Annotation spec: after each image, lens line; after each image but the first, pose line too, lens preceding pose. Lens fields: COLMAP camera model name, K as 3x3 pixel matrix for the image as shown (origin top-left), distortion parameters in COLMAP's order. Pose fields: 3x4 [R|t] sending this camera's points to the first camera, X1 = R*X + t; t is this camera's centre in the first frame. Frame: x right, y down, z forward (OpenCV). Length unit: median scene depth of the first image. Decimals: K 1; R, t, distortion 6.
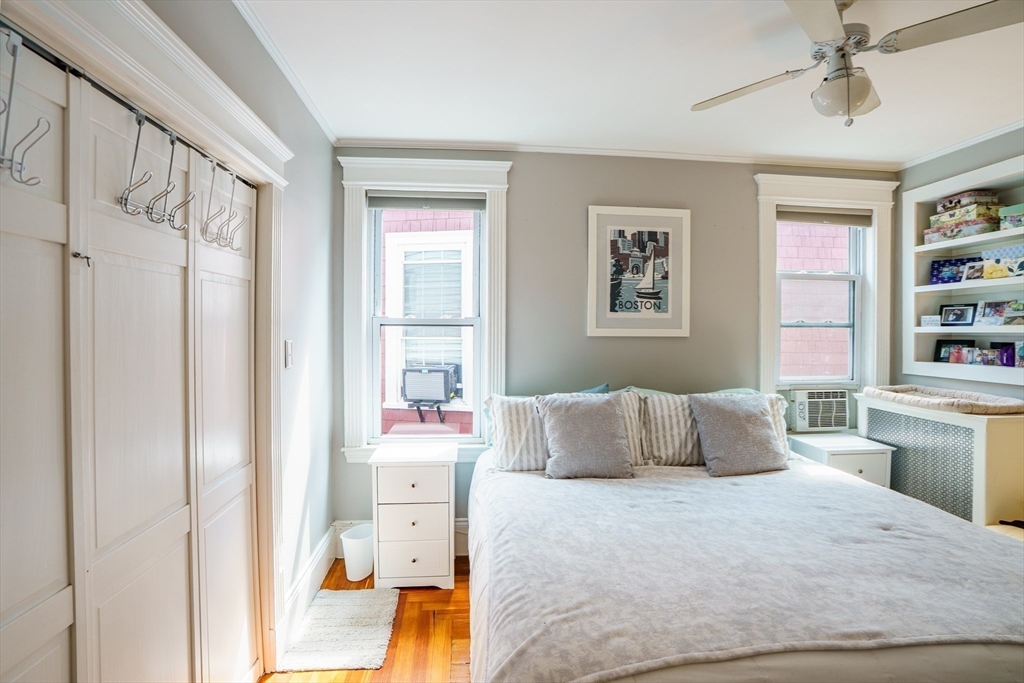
lens RADIAL K [[480.9, 0, 507.6], [0, 480.9, 331.1], [0, 0, 1]] dist [-0.064690, 0.023724]
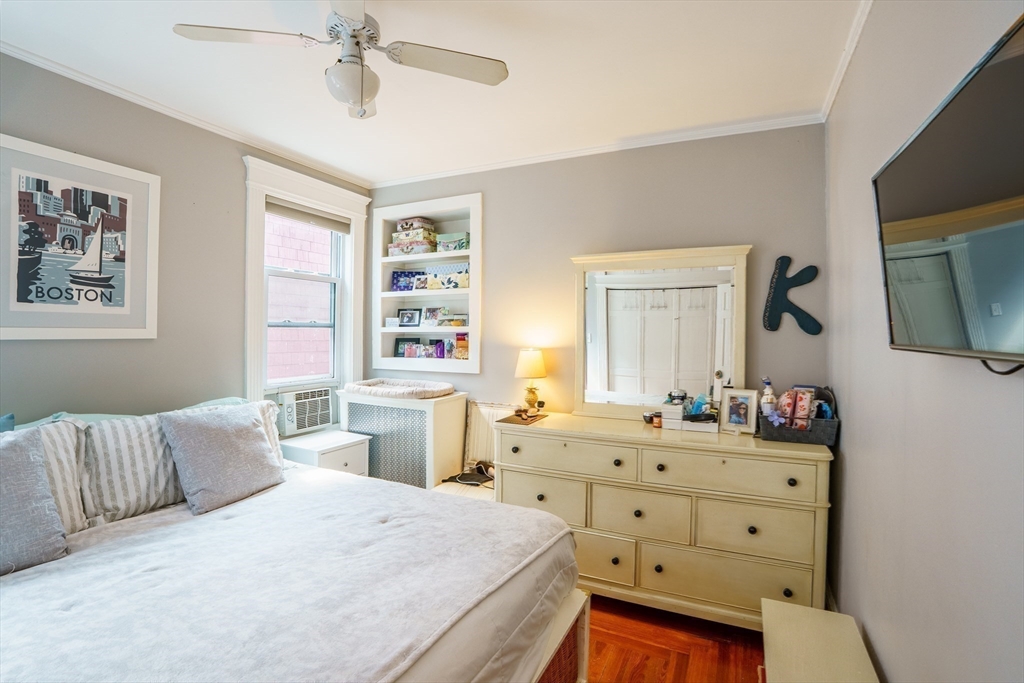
lens RADIAL K [[480.9, 0, 507.6], [0, 480.9, 331.1], [0, 0, 1]] dist [-0.064690, 0.023724]
pose [[0.521344, -0.002042, 0.853344, 0.032758], [0.002365, 0.999997, 0.000948, -0.000074], [-0.853343, 0.001524, 0.521347, 0.127826]]
